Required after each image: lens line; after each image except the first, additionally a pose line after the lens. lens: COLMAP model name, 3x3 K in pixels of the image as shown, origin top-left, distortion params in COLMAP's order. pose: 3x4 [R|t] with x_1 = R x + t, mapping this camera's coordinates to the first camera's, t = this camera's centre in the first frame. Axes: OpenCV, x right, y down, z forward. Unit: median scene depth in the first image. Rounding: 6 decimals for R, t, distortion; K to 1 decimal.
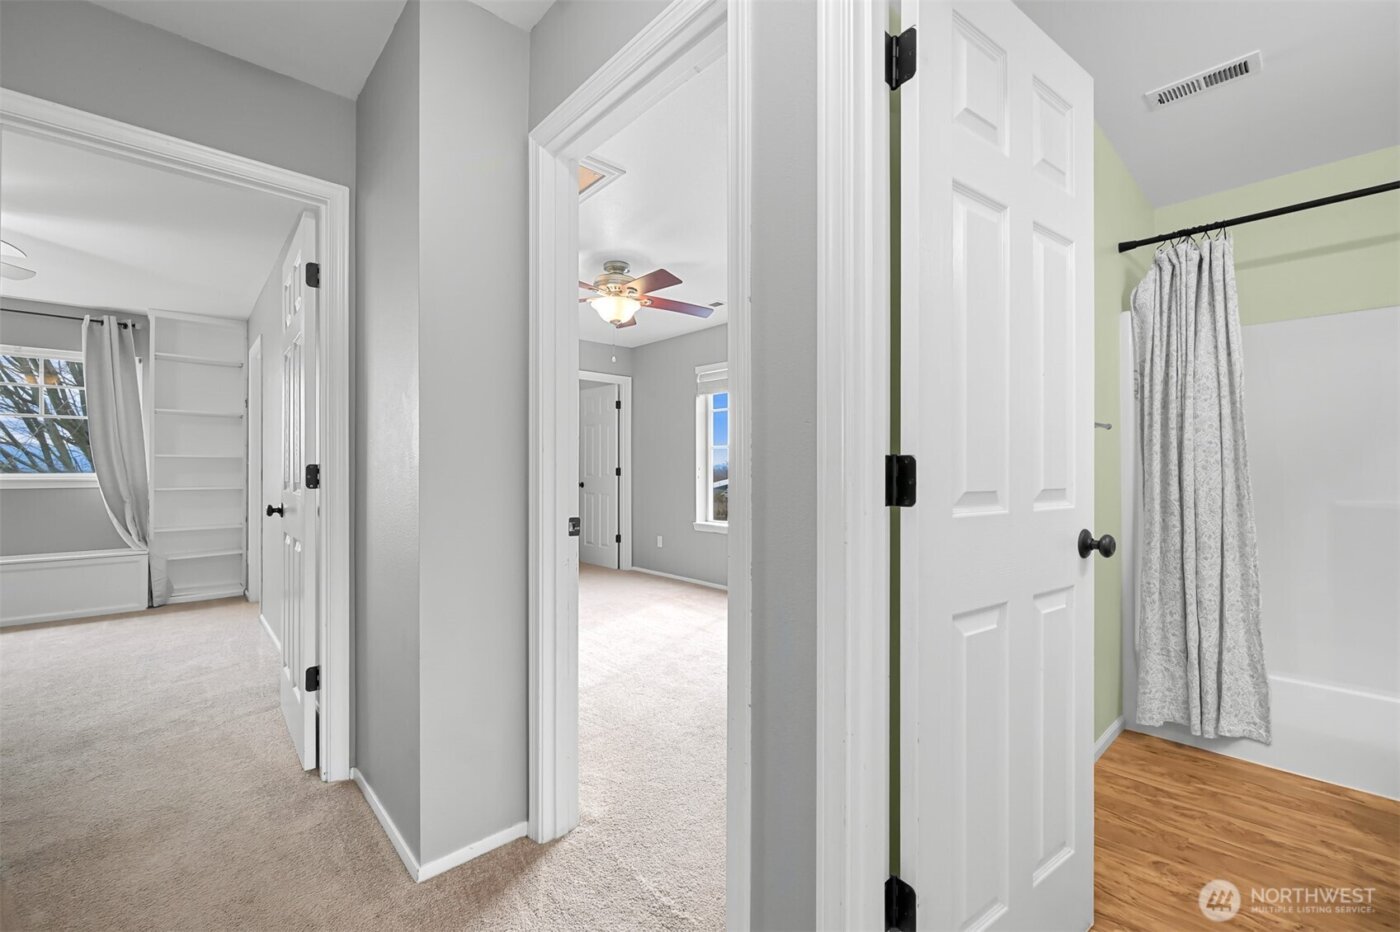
lens RADIAL K [[592.8, 0, 700.0], [0, 592.8, 466.0], [0, 0, 1]] dist [-0.001890, 0.000062]
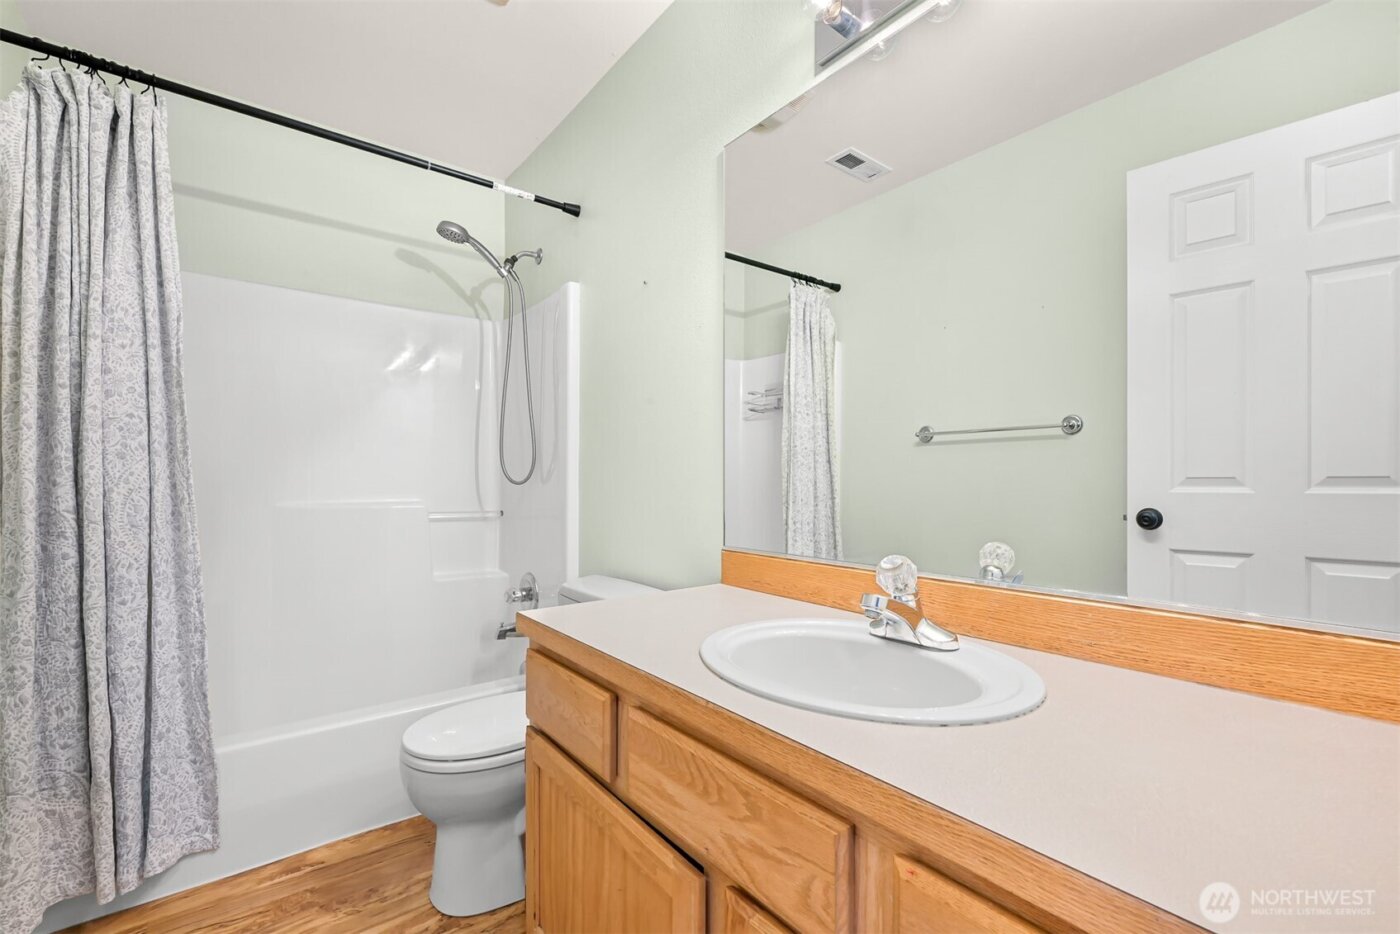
lens RADIAL K [[612.5, 0, 707.0], [0, 612.5, 480.0], [0, 0, 1]] dist [-0.003071, 0.000810]
pose [[0.082834, -0.001126, 0.996563, 0.264484], [-0.002903, 0.999995, 0.001371, 0.025076], [-0.996559, -0.003006, 0.082830, 0.334001]]
